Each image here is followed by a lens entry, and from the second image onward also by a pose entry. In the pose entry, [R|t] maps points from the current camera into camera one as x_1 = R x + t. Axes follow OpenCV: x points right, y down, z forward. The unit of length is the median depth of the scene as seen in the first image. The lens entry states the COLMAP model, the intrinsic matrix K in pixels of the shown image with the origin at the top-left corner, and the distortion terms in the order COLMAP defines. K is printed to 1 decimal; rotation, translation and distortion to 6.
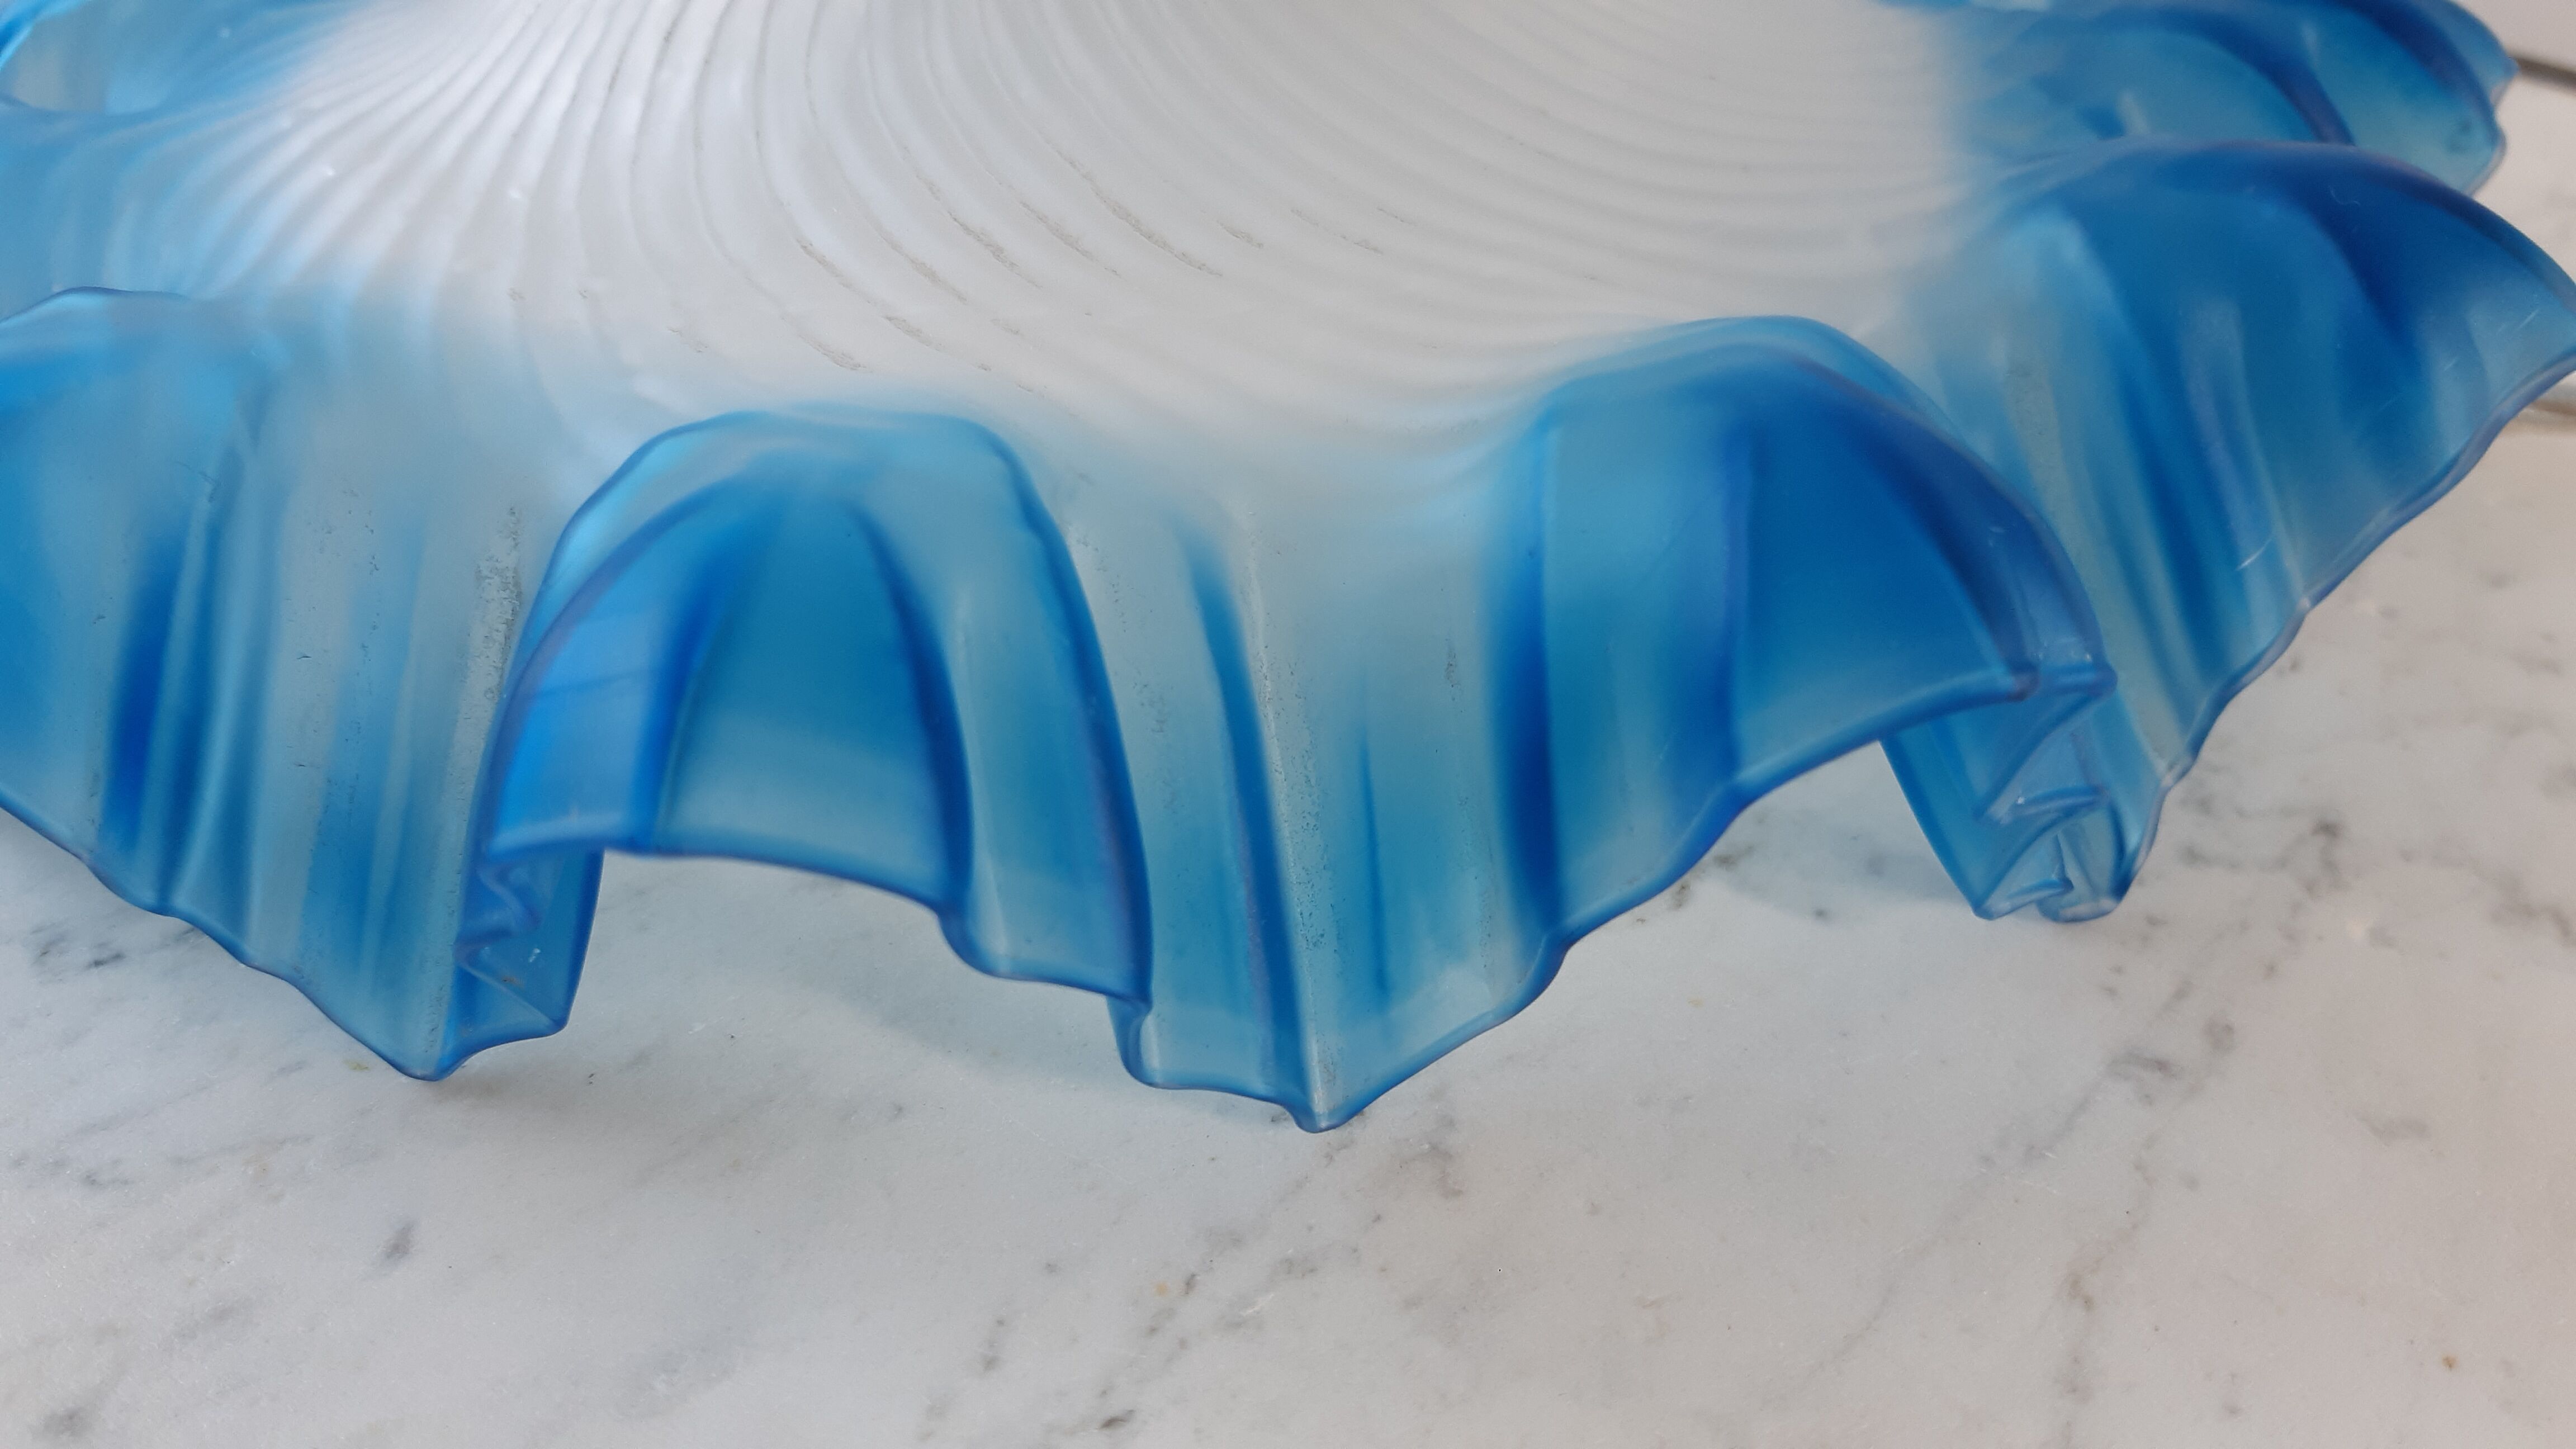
lens RADIAL K [[2175.9, 0, 1291.5], [0, 2175.9, 673.9], [0, 0, 1]] dist [0.077780, -0.220909]
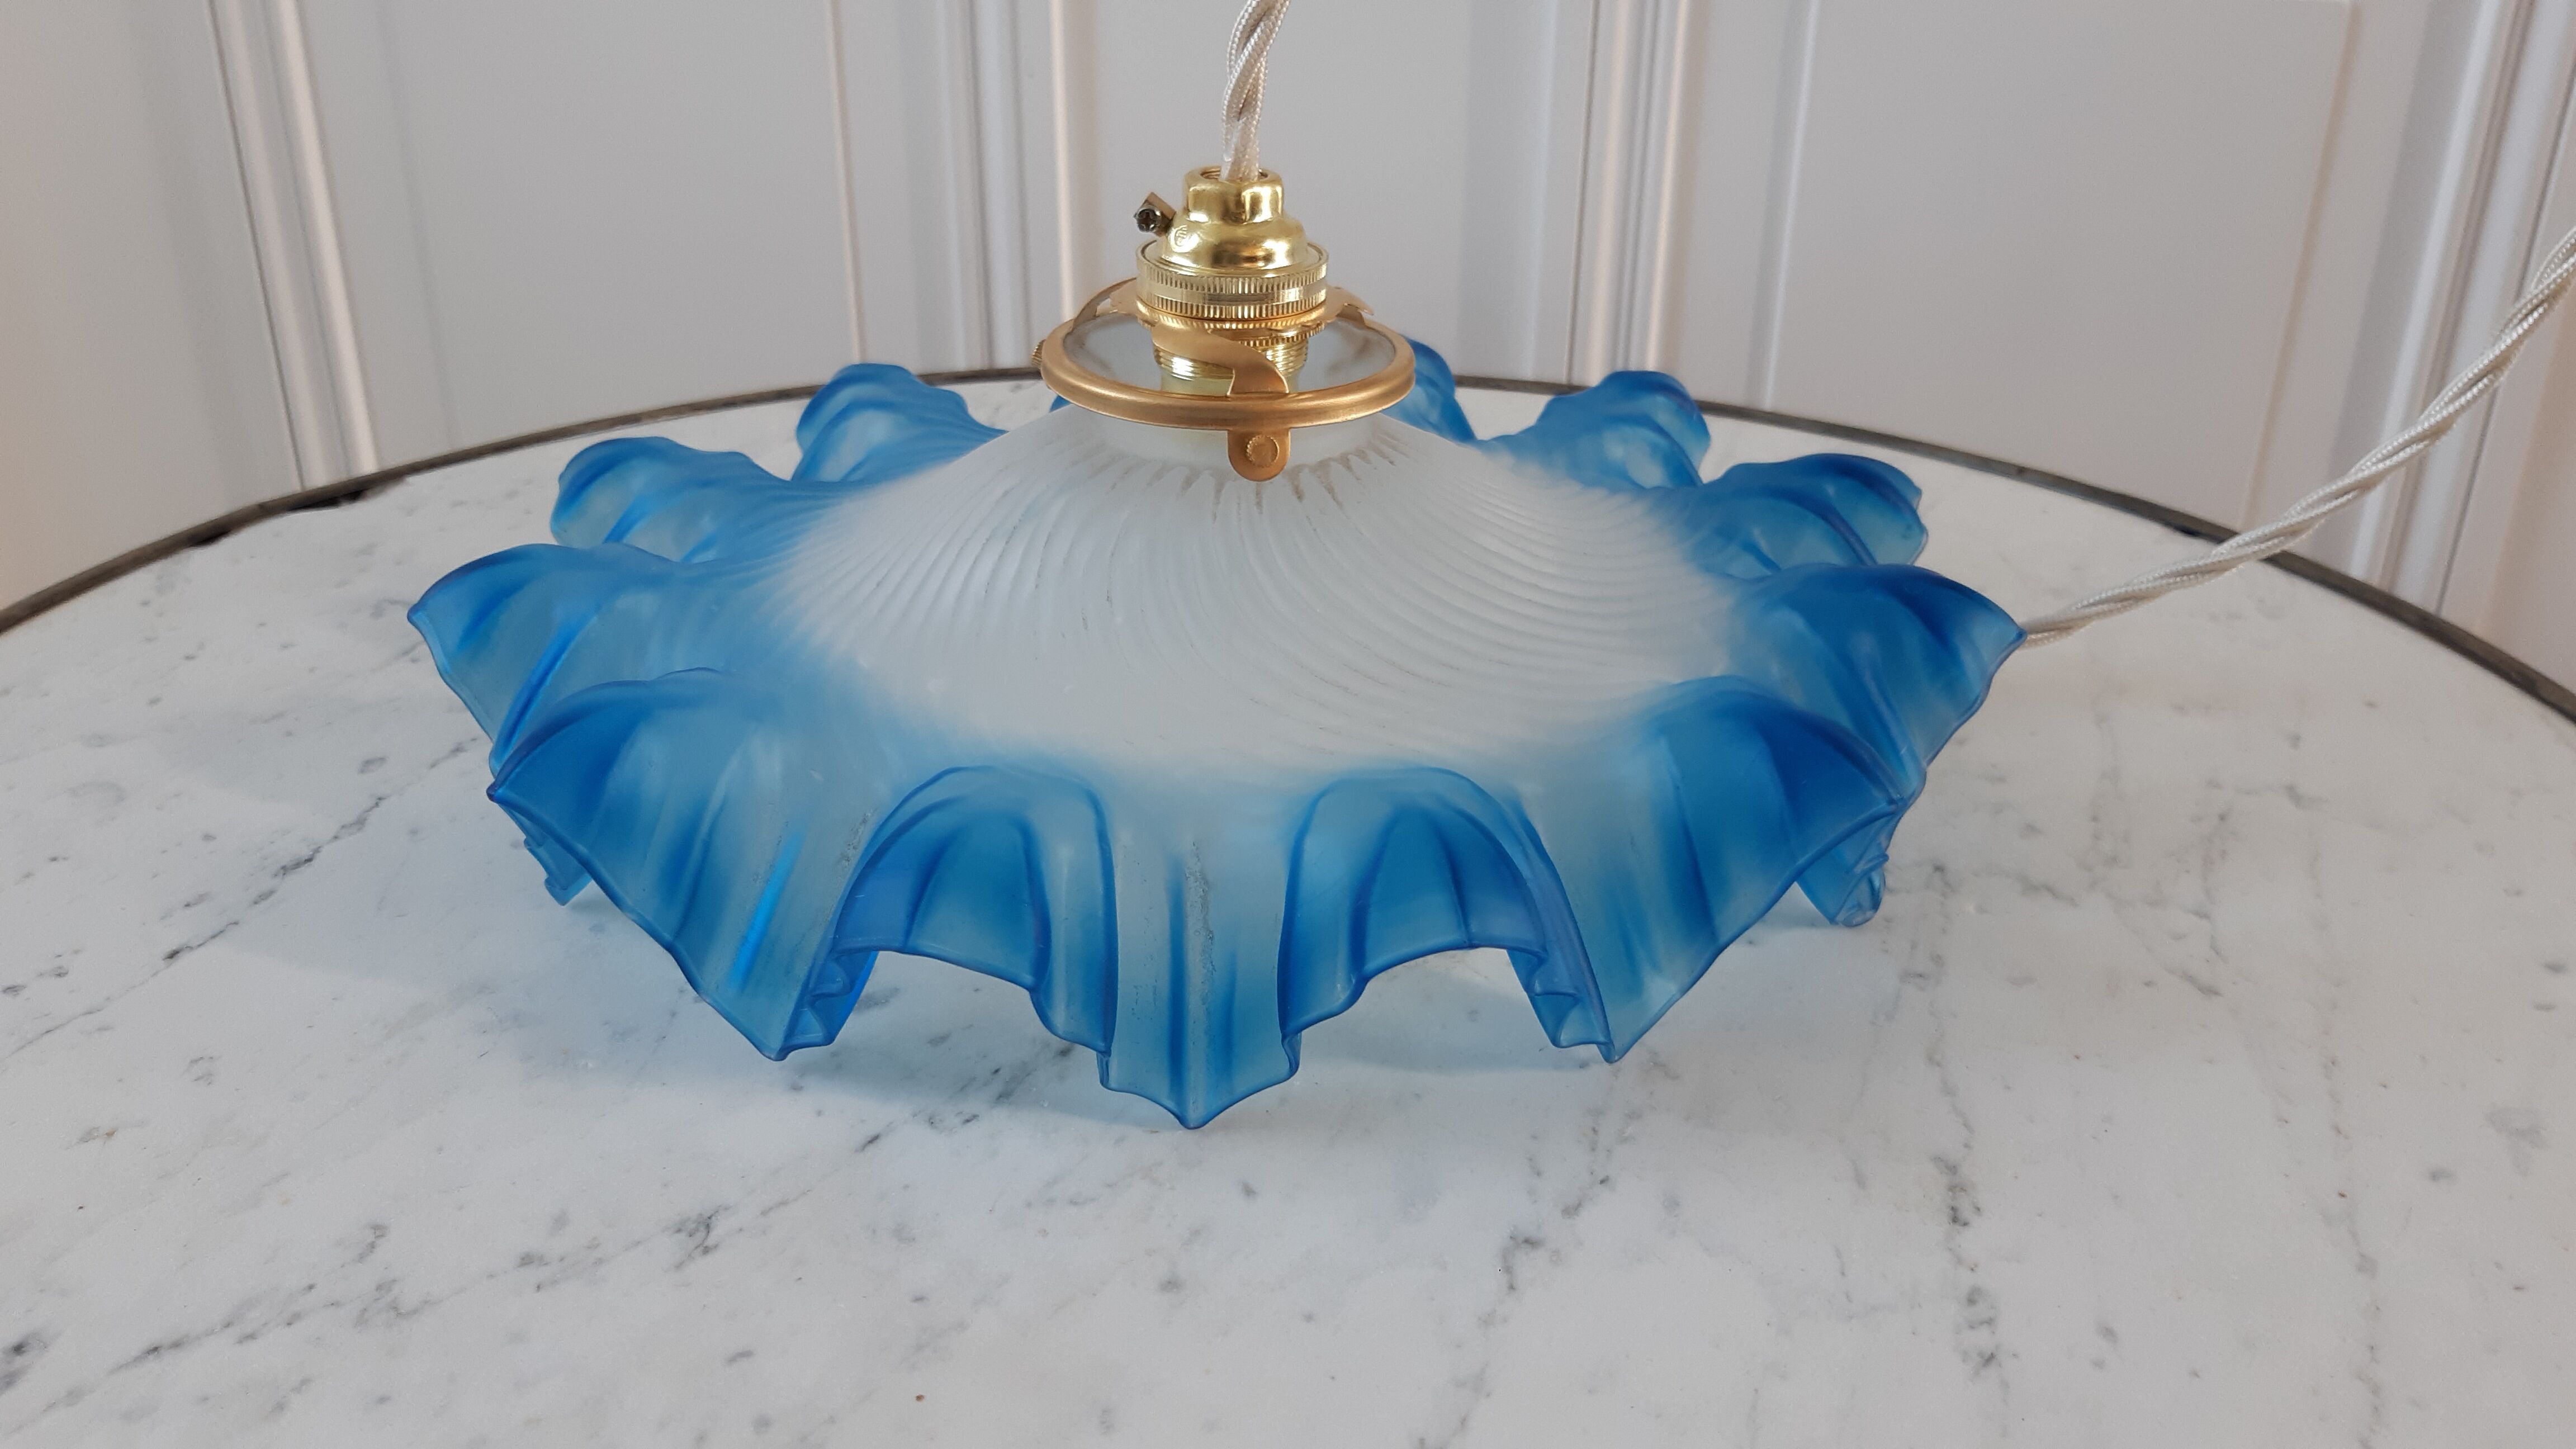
lens RADIAL K [[2138.8, 0, 1288.0], [0, 2138.8, 724.5], [0, 0, 1]] dist [0.201027, -0.635772]
pose [[0.940547, -0.139642, 0.309631, -0.858098], [0.172427, 0.981683, -0.081035, -0.006233], [-0.292644, 0.129606, 0.947397, -0.944567]]
